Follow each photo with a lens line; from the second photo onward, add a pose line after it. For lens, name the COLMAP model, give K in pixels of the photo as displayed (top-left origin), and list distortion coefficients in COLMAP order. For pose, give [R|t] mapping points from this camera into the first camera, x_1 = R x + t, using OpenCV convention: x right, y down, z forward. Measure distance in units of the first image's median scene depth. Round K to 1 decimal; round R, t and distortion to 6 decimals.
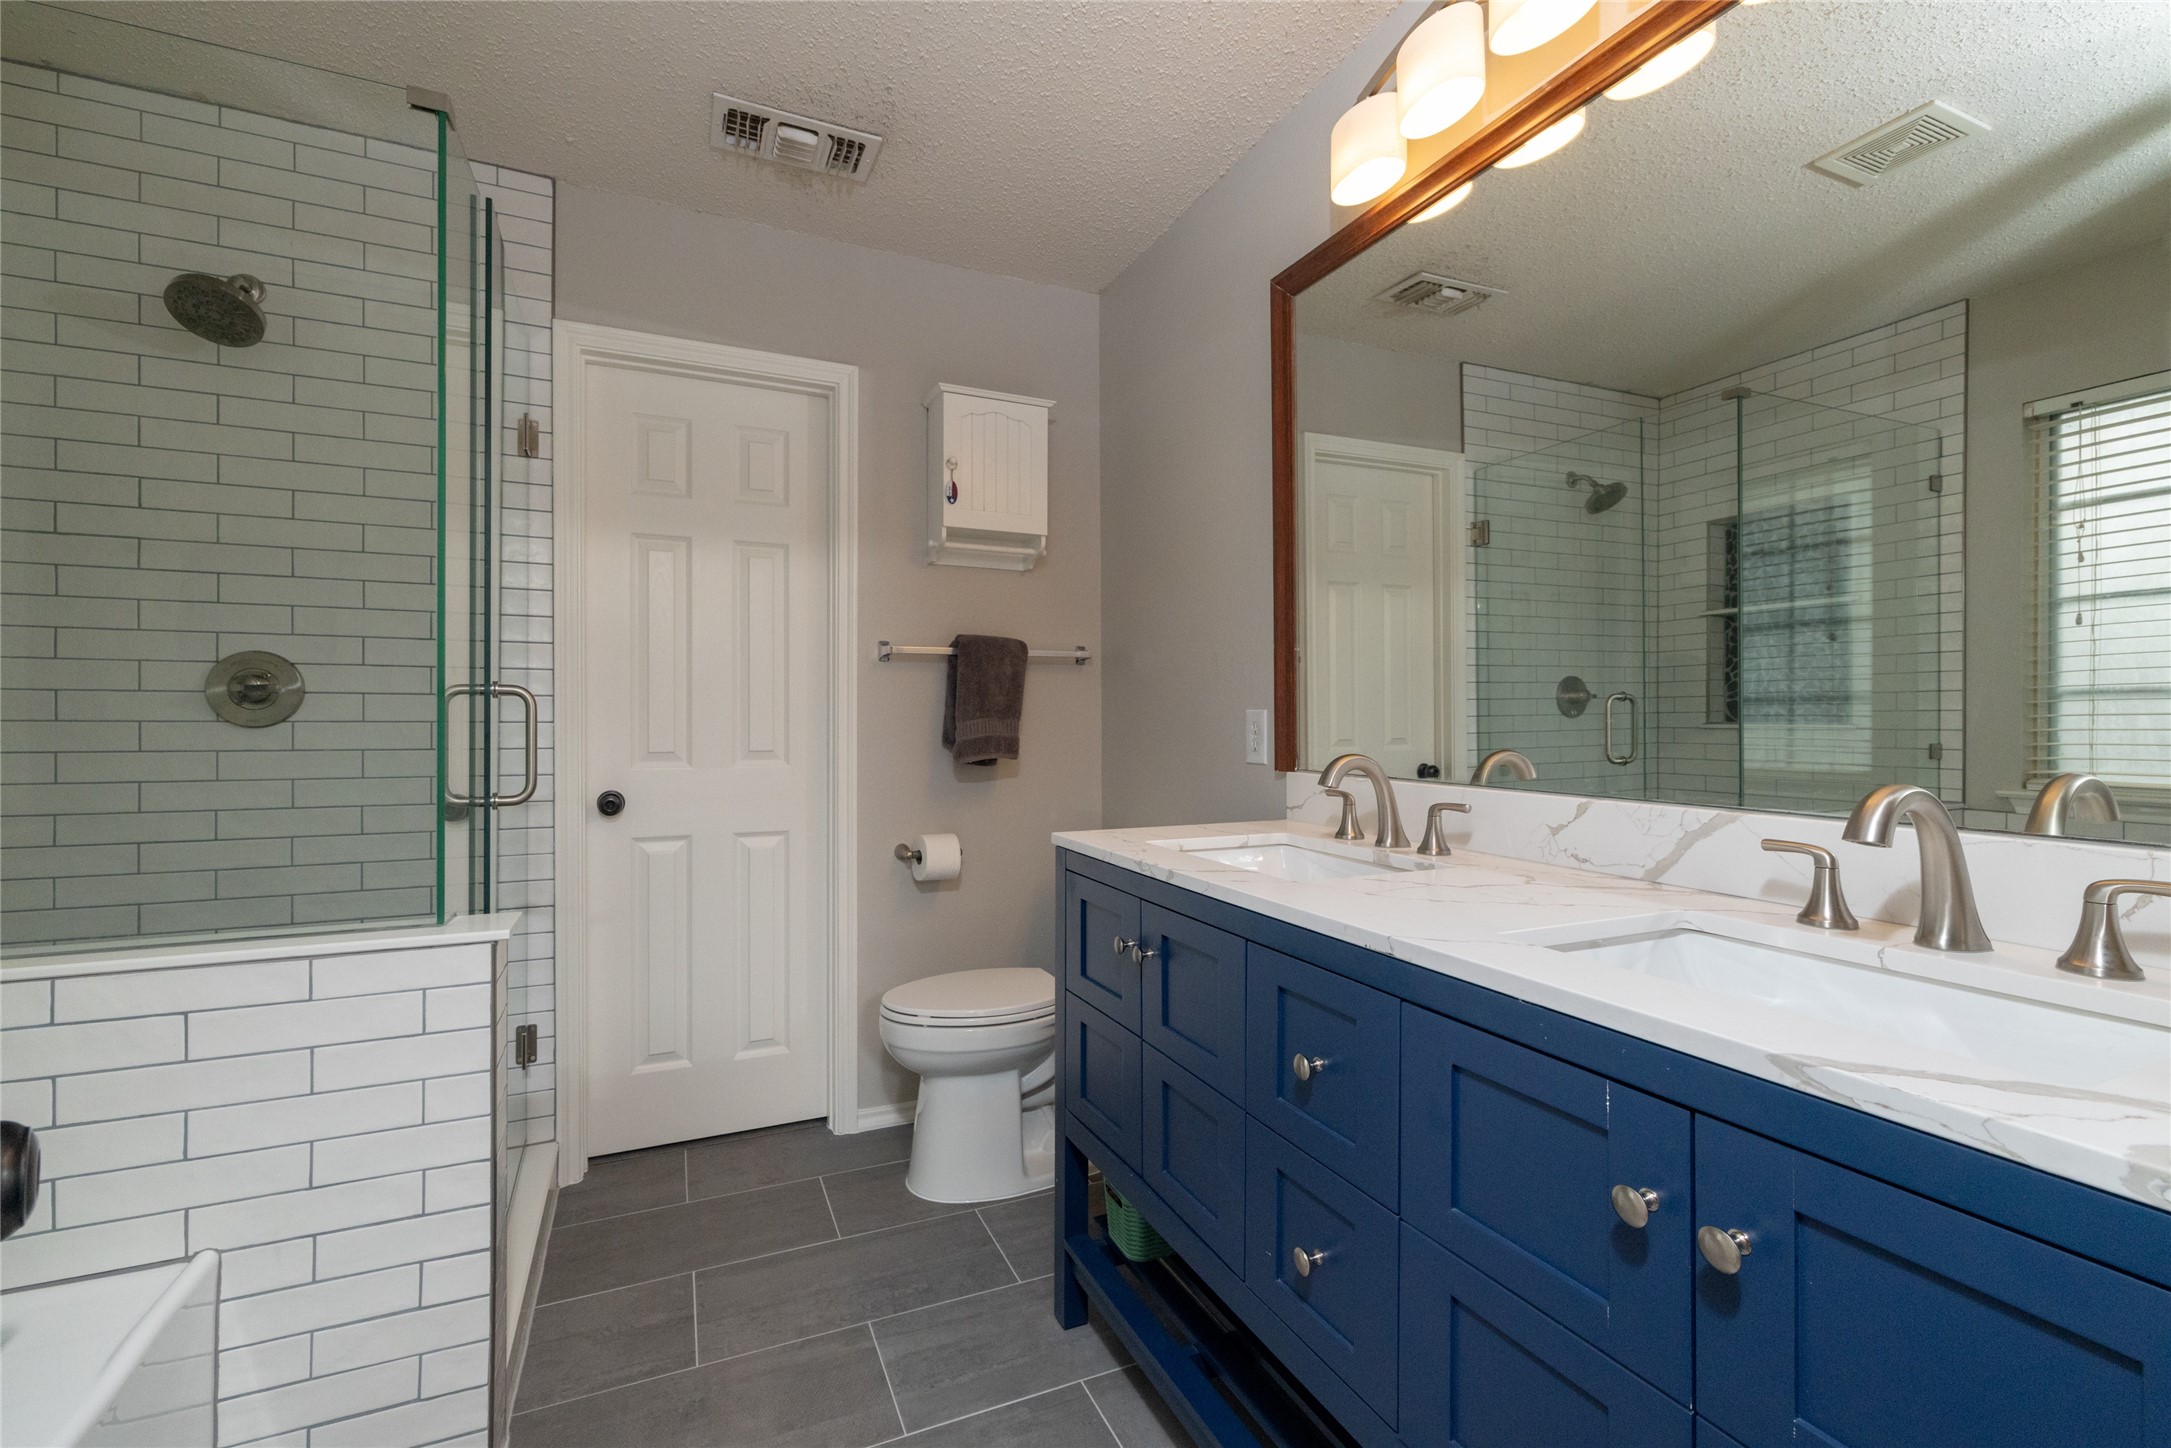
lens RADIAL K [[931.6, 0, 1086.2], [0, 931.6, 725.0], [0, 0, 1]] dist [0.001433, 0.000122]
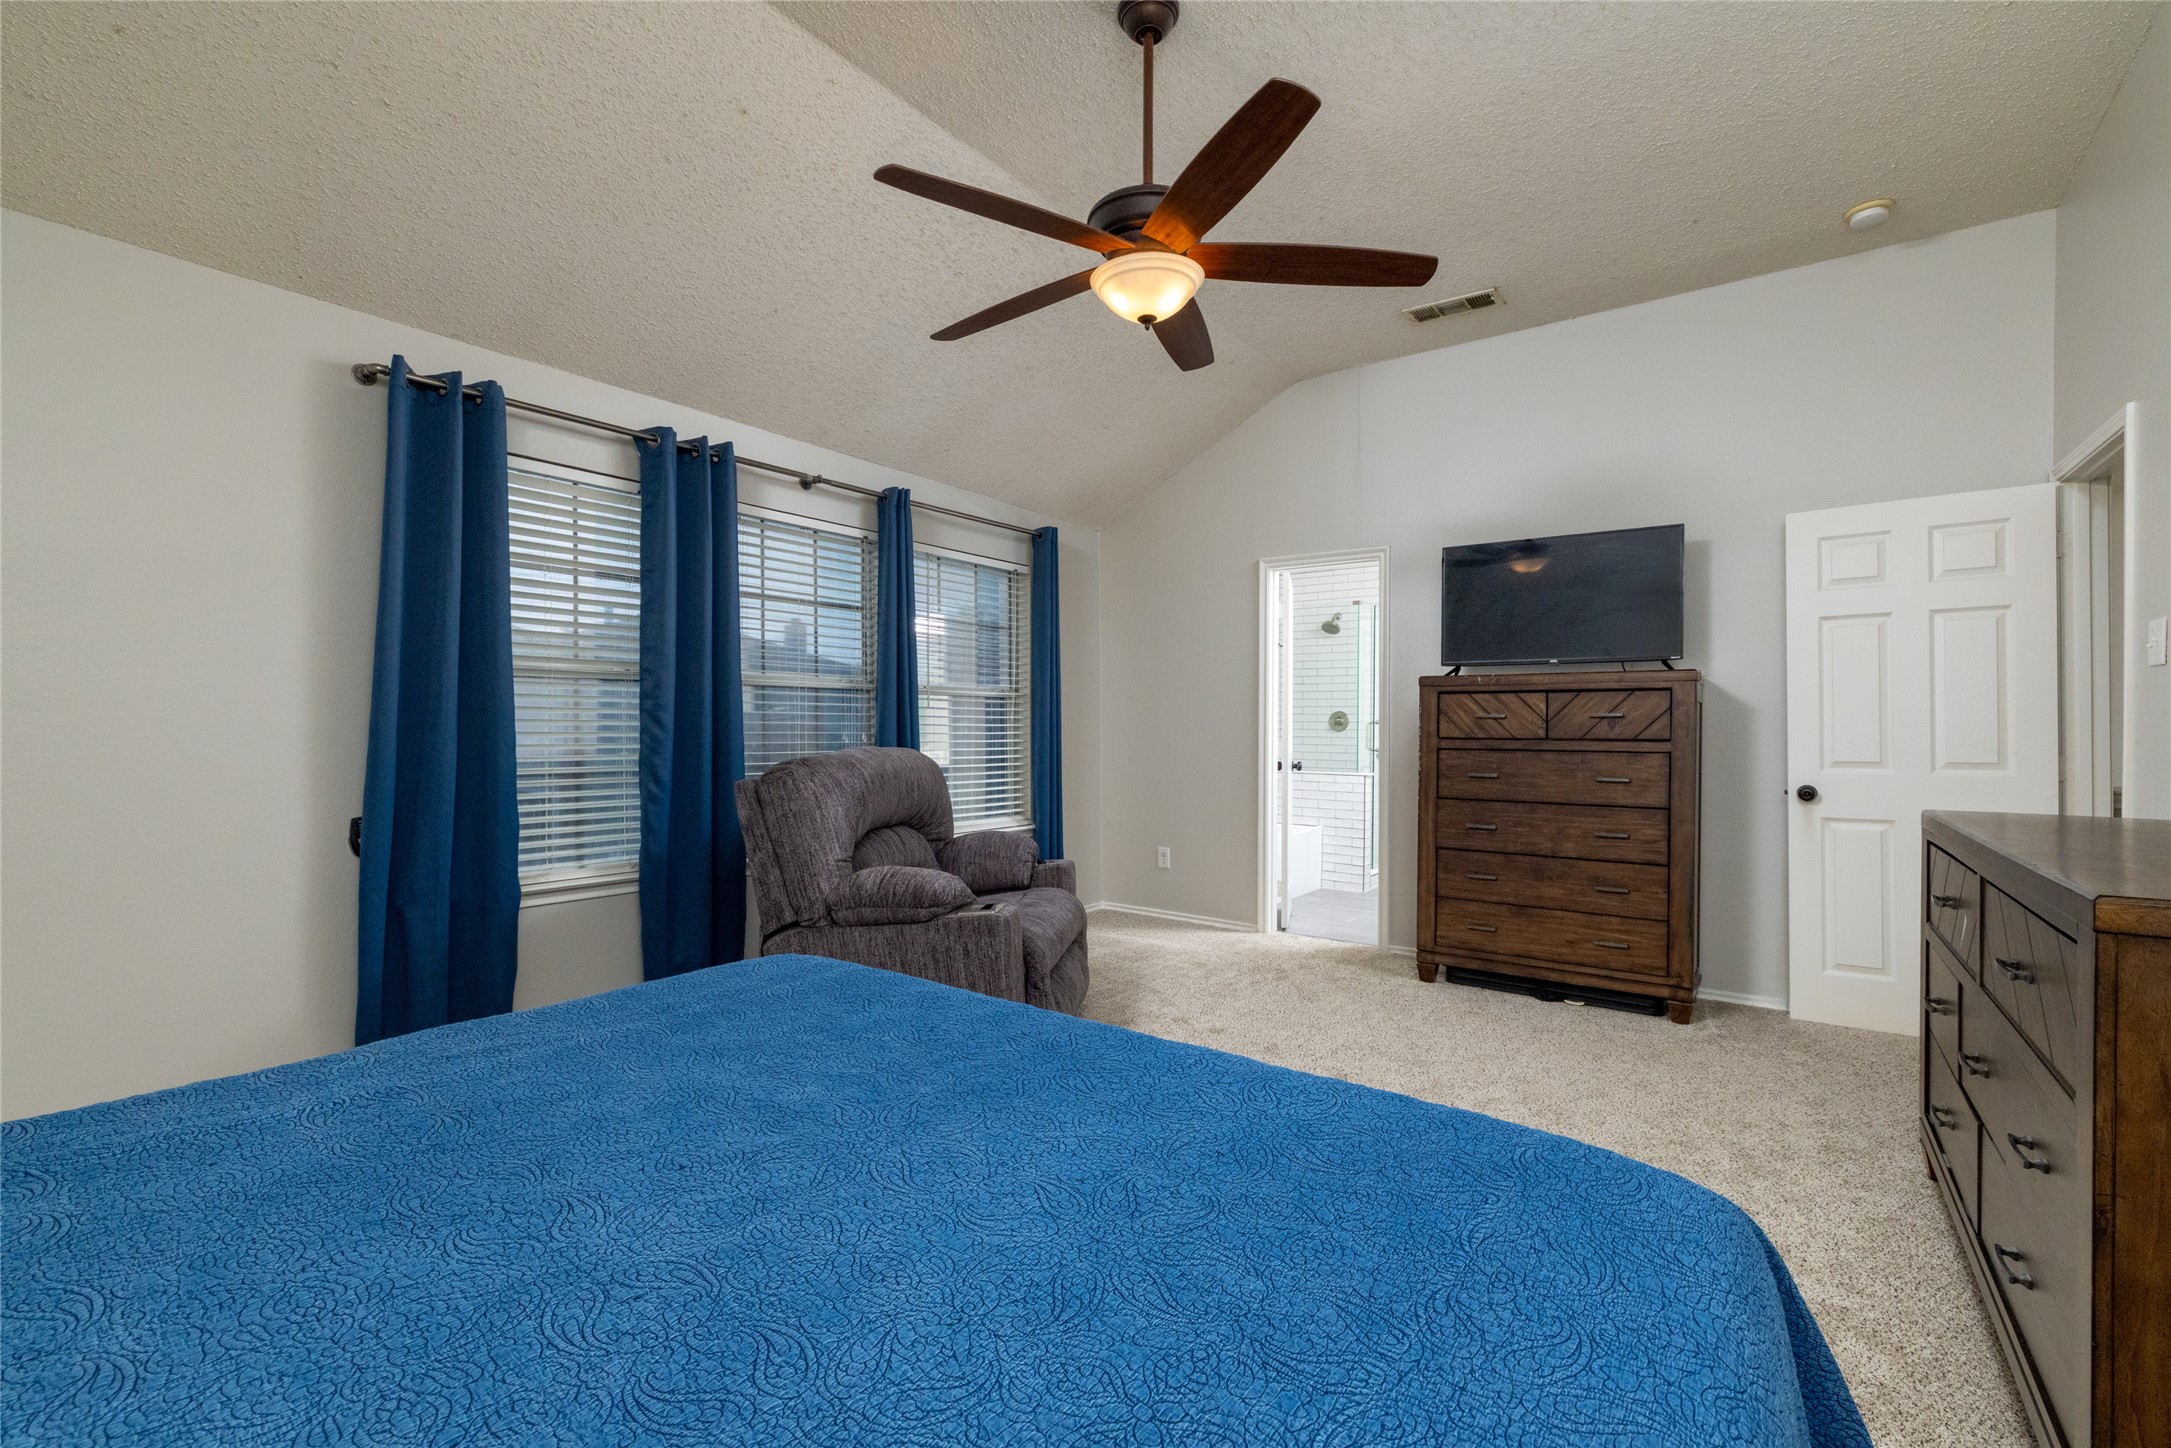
lens RADIAL K [[931.6, 0, 1086.4], [0, 931.6, 725.0], [0, 0, 1]] dist [0.001433, 0.000122]
pose [[0.484190, -0.000698, -0.874962, 2.136236], [-0.004125, 0.999987, -0.003080, -0.009508], [0.874953, 0.005100, 0.484181, -1.921830]]
